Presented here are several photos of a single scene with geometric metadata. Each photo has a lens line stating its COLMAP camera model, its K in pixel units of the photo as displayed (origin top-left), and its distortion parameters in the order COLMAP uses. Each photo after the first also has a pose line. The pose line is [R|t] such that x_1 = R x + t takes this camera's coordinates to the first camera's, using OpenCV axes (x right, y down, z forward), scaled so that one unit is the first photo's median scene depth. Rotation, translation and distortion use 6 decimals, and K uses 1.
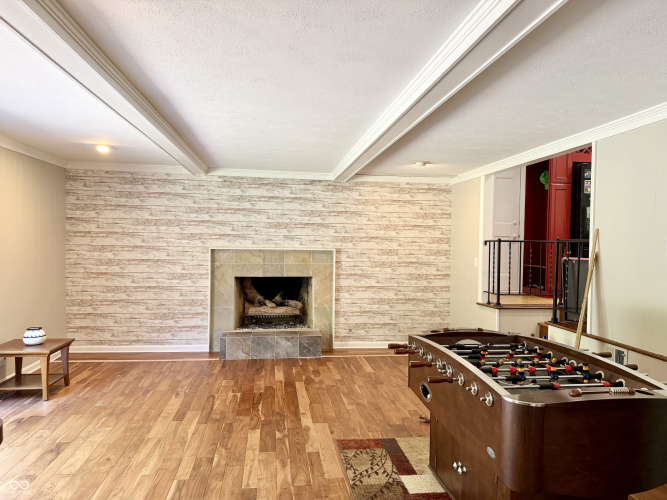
lens RADIAL K [[453.8, 0, 332.0], [0, 453.8, 253.0], [0, 0, 1]] dist [0.032513, -0.002313]
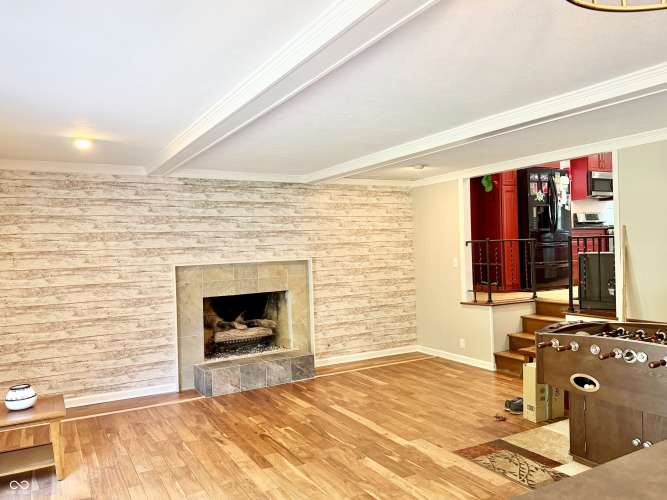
lens RADIAL K [[496.0, 0, 352.9], [0, 496.0, 249.7], [0, 0, 1]] dist [0.019467, -0.003694]
pose [[0.932603, -0.049685, 0.357468, -0.291204], [0.058086, 0.998230, -0.012797, -0.008552], [-0.356199, 0.032699, 0.933838, 0.040615]]
